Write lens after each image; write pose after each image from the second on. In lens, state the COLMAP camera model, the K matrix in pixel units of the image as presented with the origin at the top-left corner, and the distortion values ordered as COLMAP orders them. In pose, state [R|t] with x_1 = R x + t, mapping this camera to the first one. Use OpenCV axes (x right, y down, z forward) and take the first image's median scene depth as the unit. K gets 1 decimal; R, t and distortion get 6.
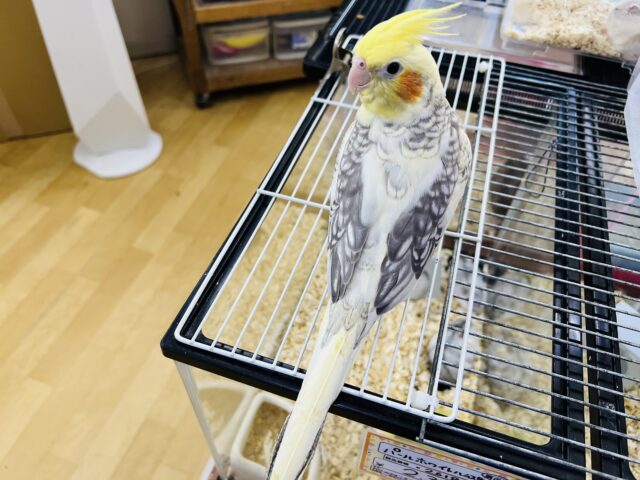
lens RADIAL K [[480.5, 0, 320.0], [0, 480.5, 240.0], [0, 0, 1]] dist [-0.005867, -0.007783]
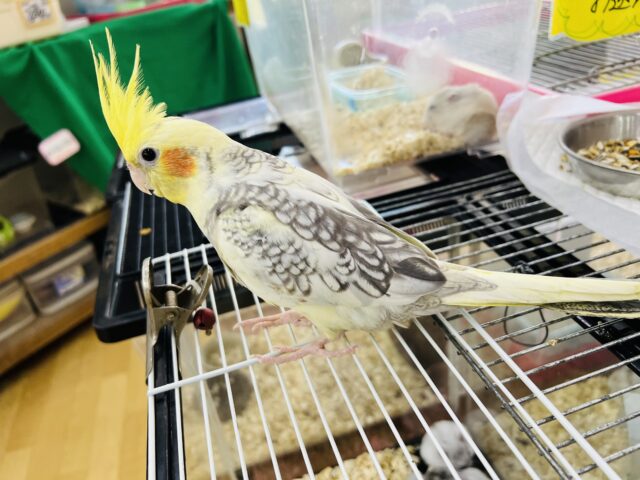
lens RADIAL K [[480.5, 0, 320.0], [0, 480.5, 240.0], [0, 0, 1]] dist [-0.005867, -0.007783]
pose [[0.806305, -0.413676, 0.422781, -0.015211], [0.533227, 0.817709, -0.216844, -0.186594], [-0.256009, 0.400280, 0.879906, 0.357152]]
